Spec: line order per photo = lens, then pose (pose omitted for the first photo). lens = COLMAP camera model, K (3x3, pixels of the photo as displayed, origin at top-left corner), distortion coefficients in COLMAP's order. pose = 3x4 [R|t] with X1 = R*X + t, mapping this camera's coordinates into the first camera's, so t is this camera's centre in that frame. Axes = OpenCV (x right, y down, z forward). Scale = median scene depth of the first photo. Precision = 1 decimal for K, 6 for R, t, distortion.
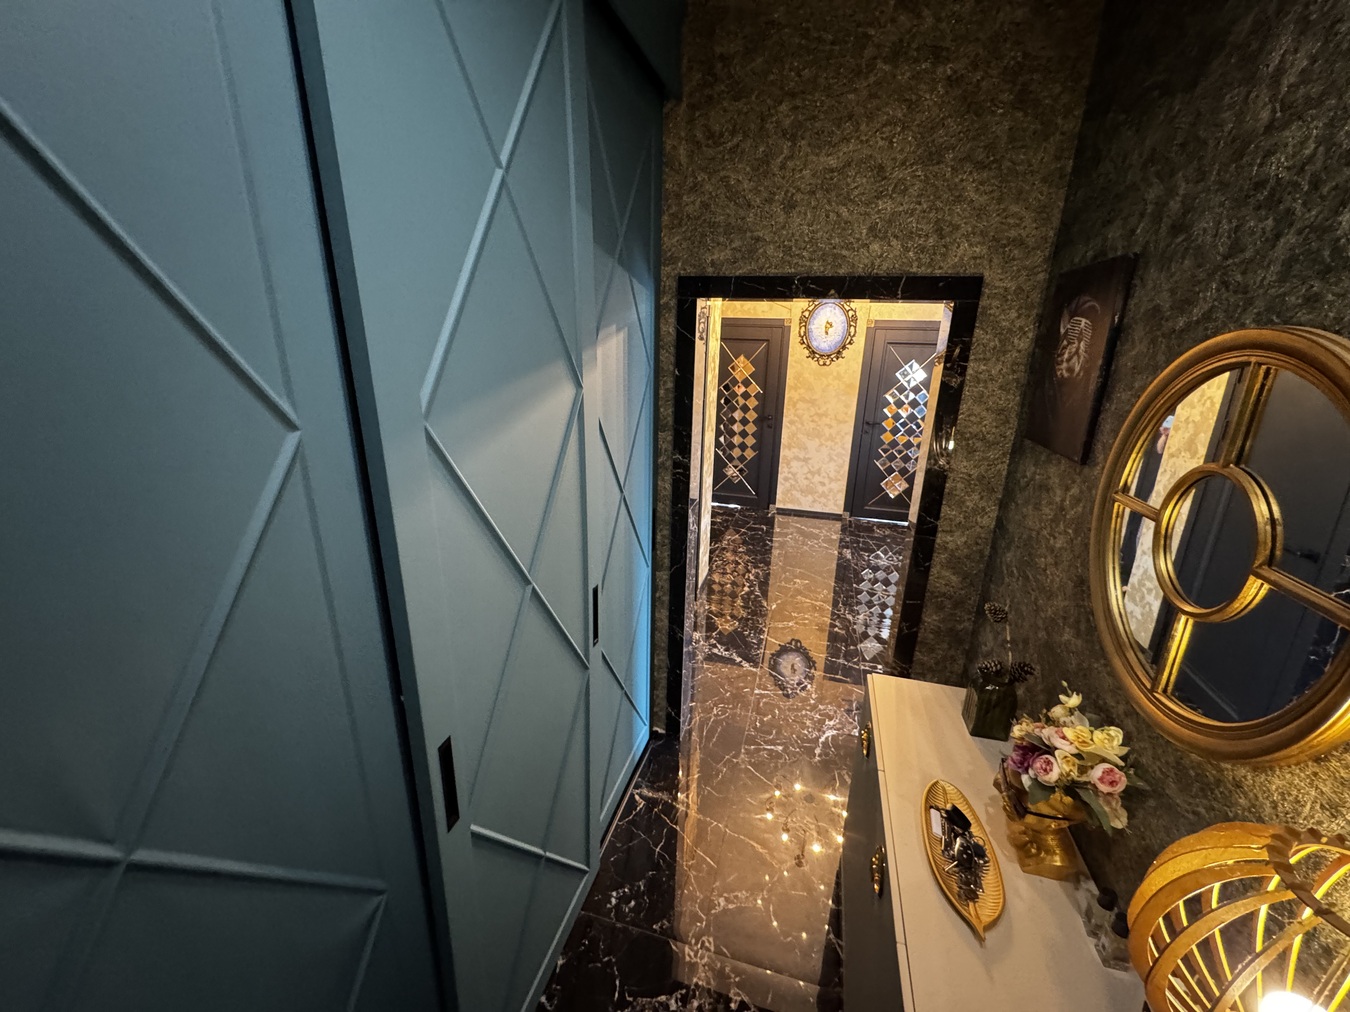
lens RADIAL K [[537.7, 0, 673.9], [0, 537.7, 505.3], [0, 0, 1]] dist [-0.002313, 0.000278]
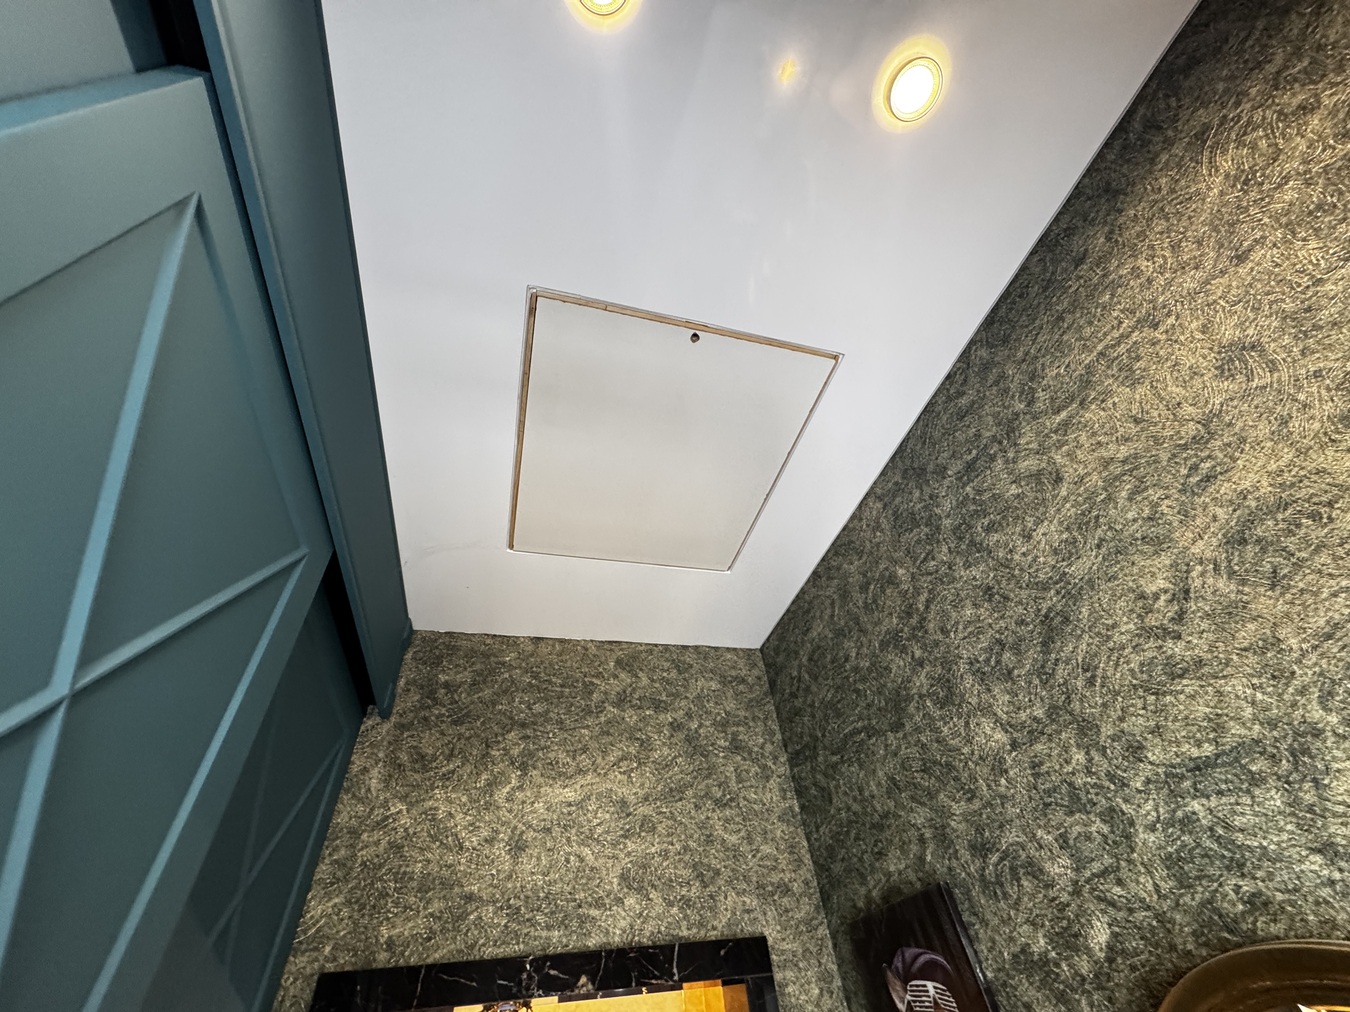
lens RADIAL K [[542.5, 0, 675.0], [0, 542.5, 506.0], [0, 0, 1]] dist [-0.000666, 0.000028]
pose [[0.859331, 0.279041, 0.428586, -0.057970], [0.264767, 0.474246, -0.839637, -0.088033], [-0.437548, 0.835001, 0.333653, 0.254477]]
